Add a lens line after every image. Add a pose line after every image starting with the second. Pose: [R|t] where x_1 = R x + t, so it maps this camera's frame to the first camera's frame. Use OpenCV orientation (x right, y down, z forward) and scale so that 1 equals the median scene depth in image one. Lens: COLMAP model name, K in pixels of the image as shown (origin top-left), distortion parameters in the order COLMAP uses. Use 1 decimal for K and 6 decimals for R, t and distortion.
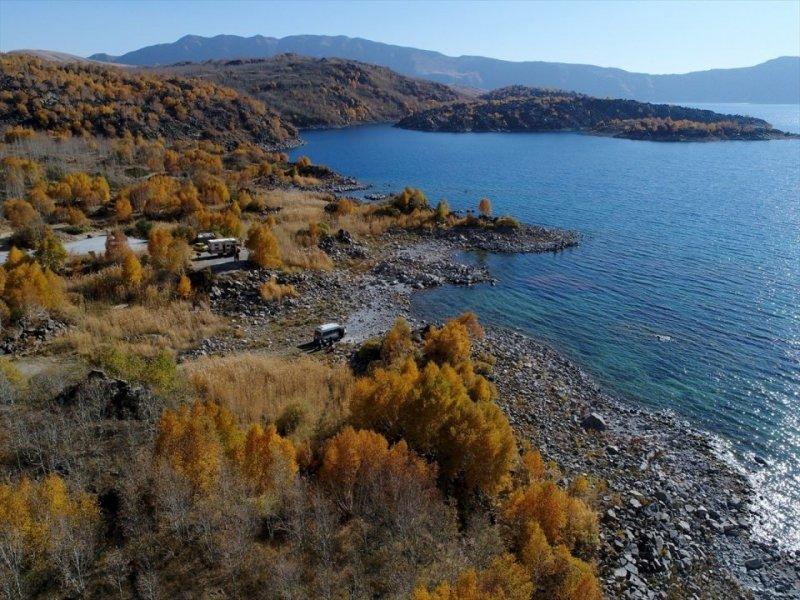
lens RADIAL K [[606.4, 0, 400.3], [0, 606.4, 298.7], [0, 0, 1]] dist [-0.003453, 0.004177]
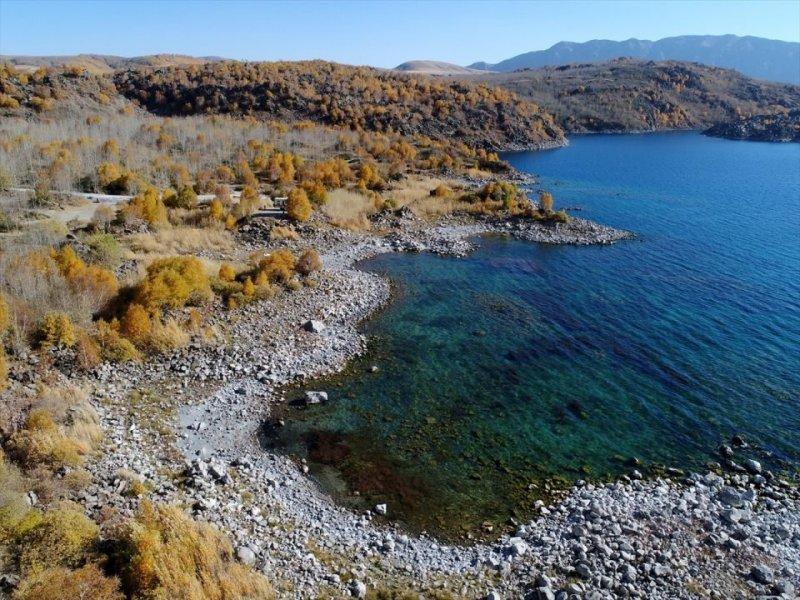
lens RADIAL K [[606.4, 0, 399.9], [0, 606.4, 300.8], [0, 0, 1]] dist [-0.003453, 0.004177]
pose [[0.840814, 0.172479, -0.513111, 0.125458], [-0.174748, 0.983617, 0.044285, 0.004944], [0.512343, 0.052429, 0.857179, -0.010229]]
